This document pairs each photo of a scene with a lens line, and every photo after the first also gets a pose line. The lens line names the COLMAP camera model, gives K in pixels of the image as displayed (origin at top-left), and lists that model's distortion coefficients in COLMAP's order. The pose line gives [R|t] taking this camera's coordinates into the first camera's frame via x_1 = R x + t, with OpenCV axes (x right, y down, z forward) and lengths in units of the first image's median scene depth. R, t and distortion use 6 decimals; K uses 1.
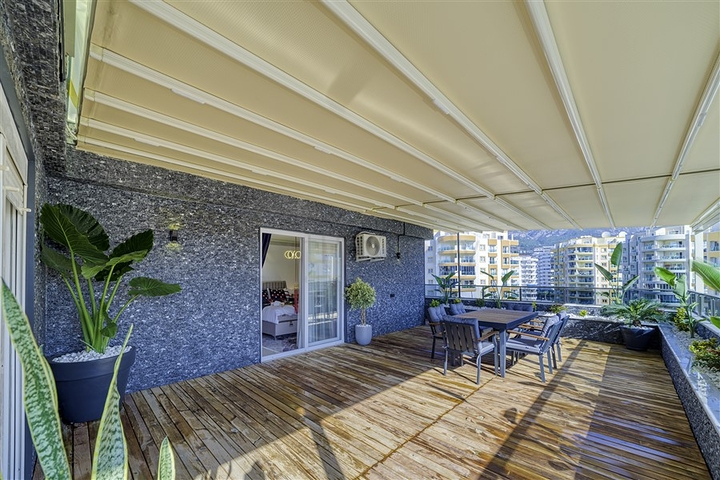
lens RADIAL K [[282.6, 0, 371.1], [0, 282.6, 272.1], [0, 0, 1]] dist [-0.002683, 0.000271]
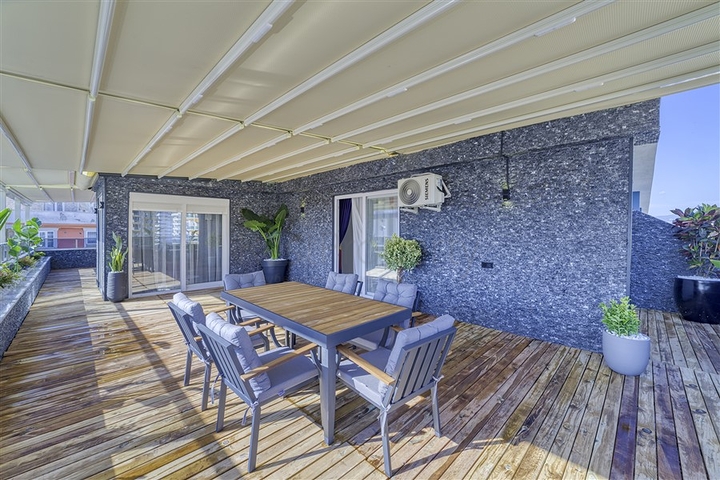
lens RADIAL K [[282.6, 0, 360.9], [0, 282.6, 235.8], [0, 0, 1]] dist [-0.002683, 0.000271]
pose [[-0.024606, 0.022559, -0.999443, 1.301024], [0.005918, 0.999731, 0.022420, 0.013975], [0.999680, -0.005363, -0.024732, 1.464440]]
